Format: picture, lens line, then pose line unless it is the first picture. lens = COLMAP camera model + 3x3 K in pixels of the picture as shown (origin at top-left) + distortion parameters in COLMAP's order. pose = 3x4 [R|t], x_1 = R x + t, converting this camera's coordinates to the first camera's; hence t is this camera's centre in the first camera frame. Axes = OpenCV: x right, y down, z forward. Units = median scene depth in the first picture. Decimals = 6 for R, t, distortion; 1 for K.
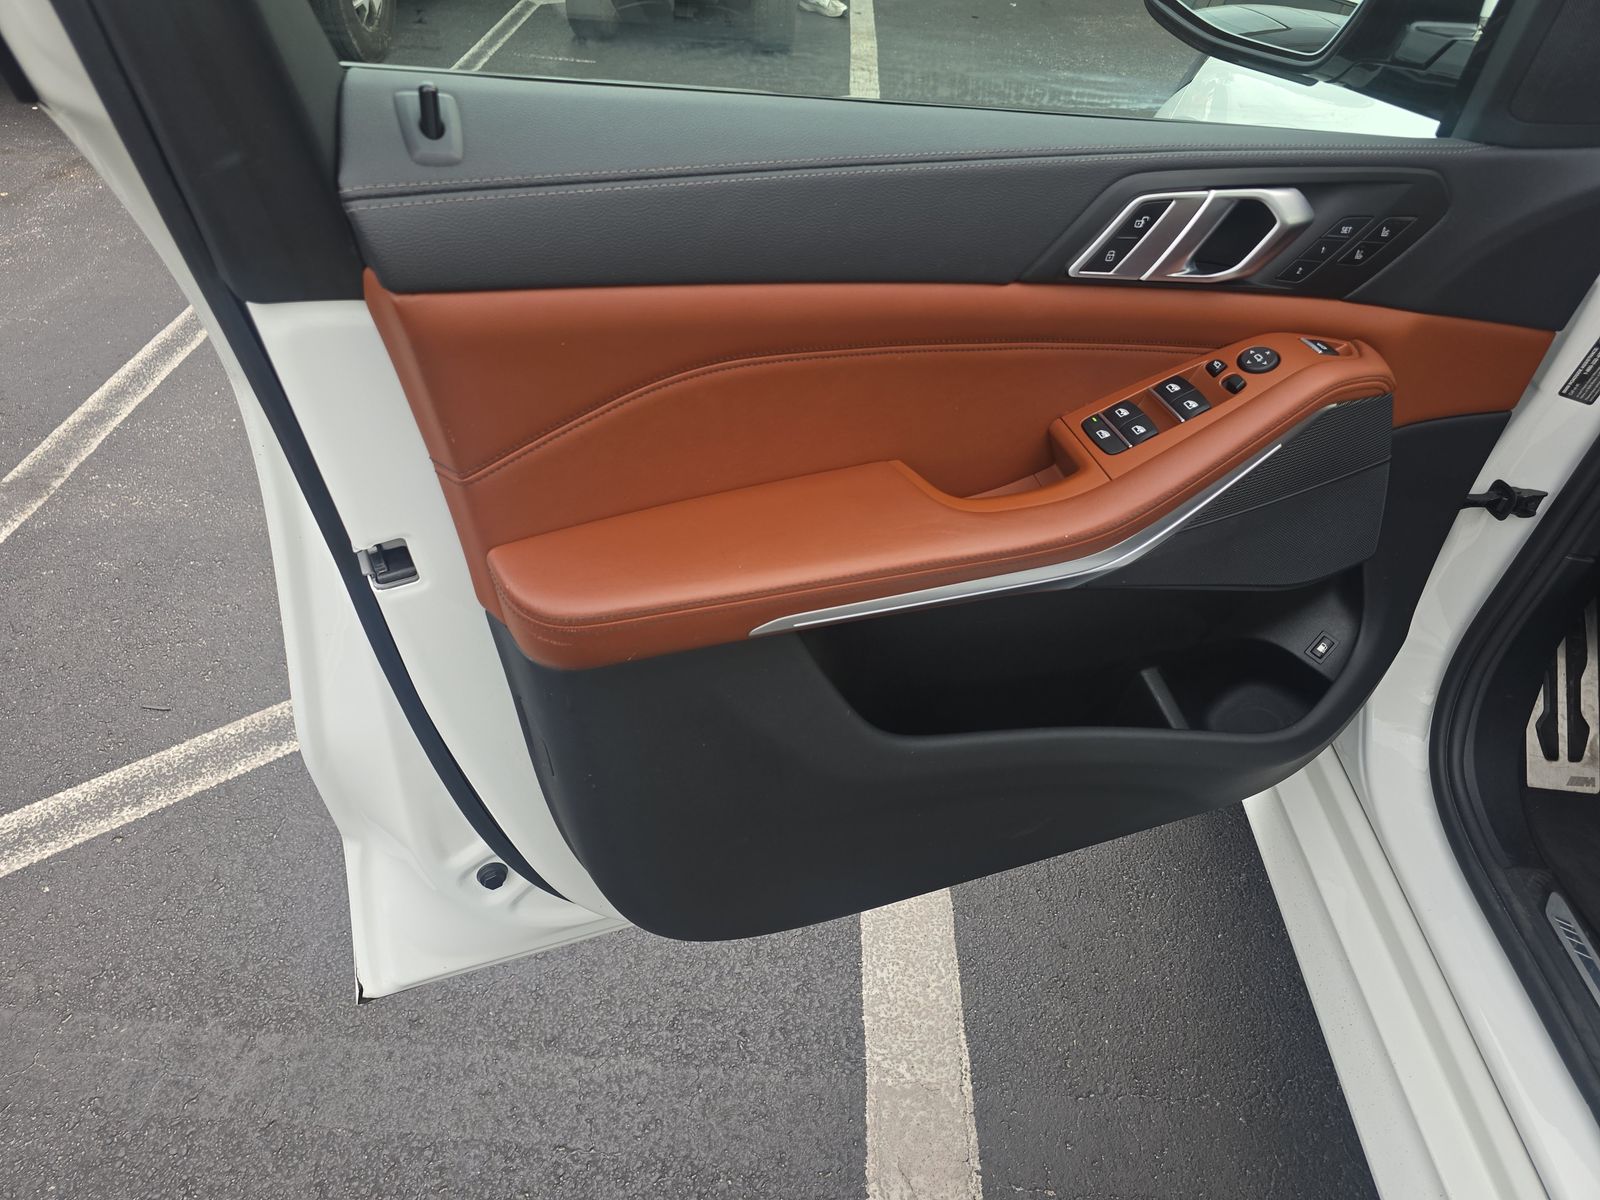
lens RADIAL K [[1080.7, 0, 797.2], [0, 1080.7, 598.2], [0, 0, 1]] dist [0.026529, -0.021959]
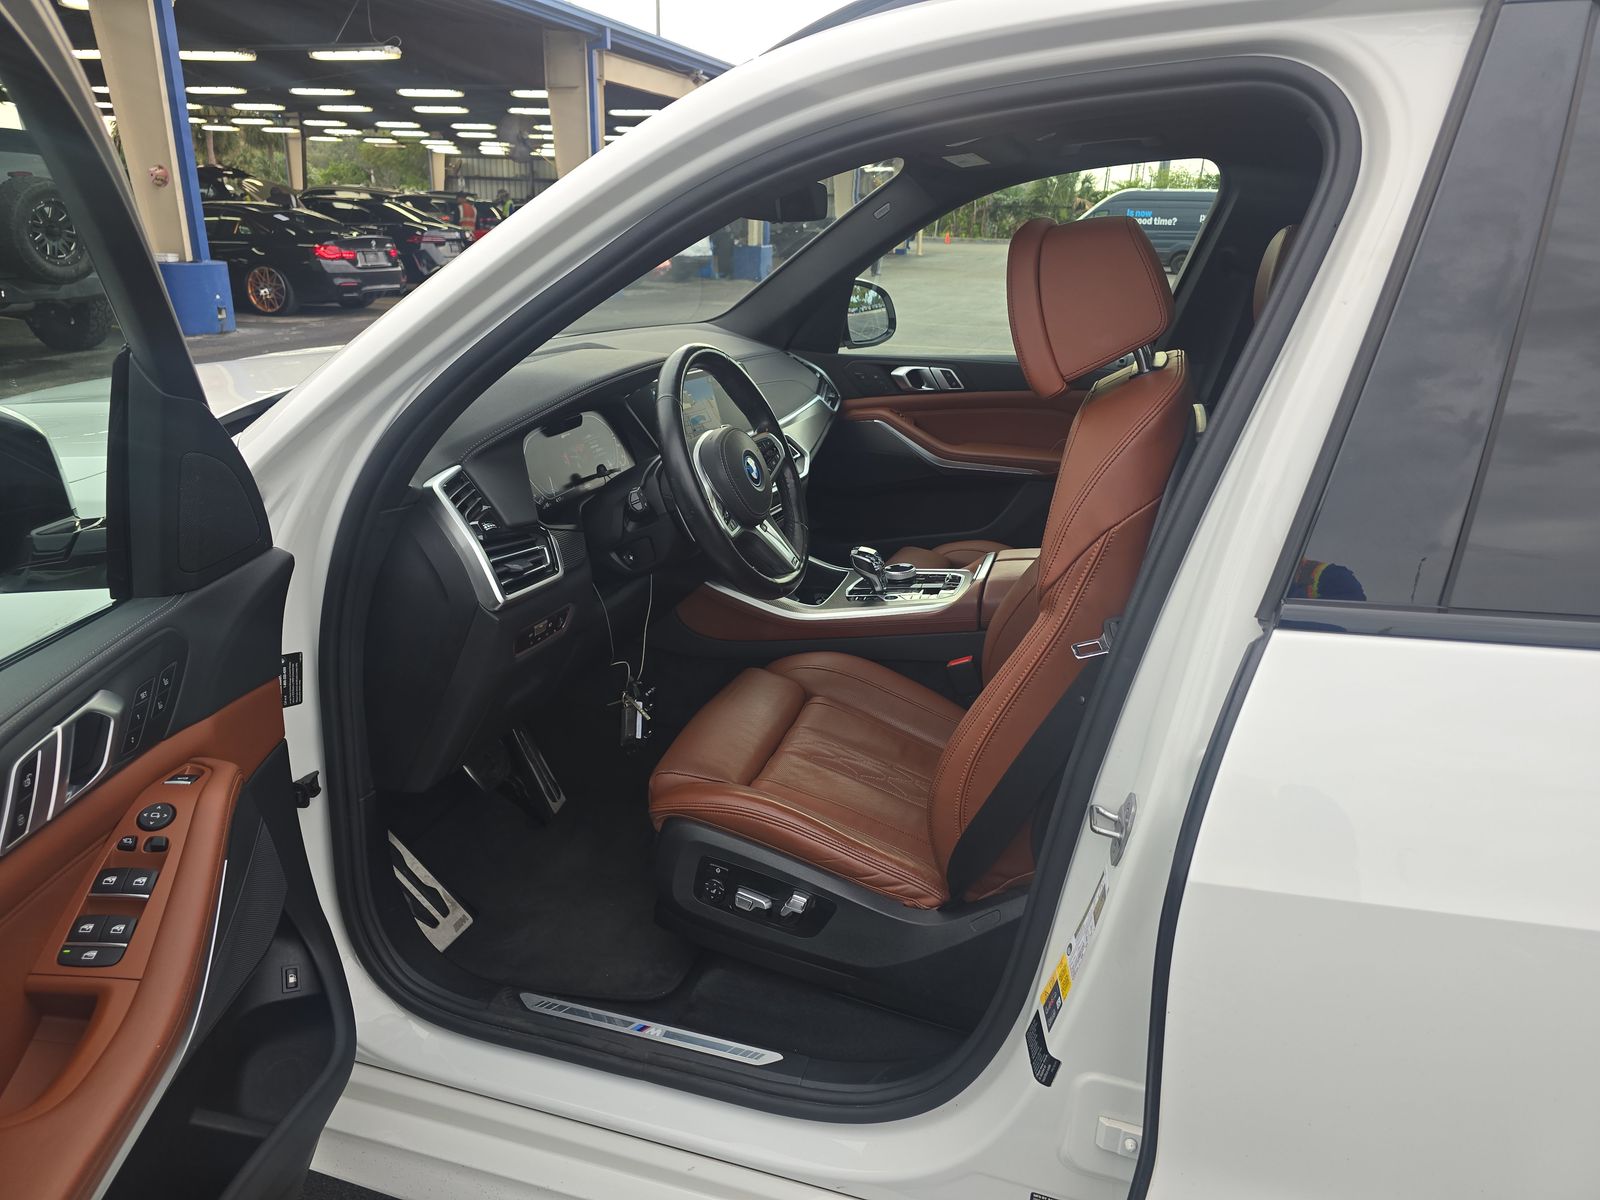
lens RADIAL K [[1080.7, 0, 796.2], [0, 1080.7, 591.9], [0, 0, 1]] dist [0.026529, -0.021959]
pose [[0.259310, -0.376359, 0.889445, -0.300969], [0.607047, 0.779801, 0.152986, -0.157477], [-0.751168, 0.500264, 0.430678, -0.102173]]
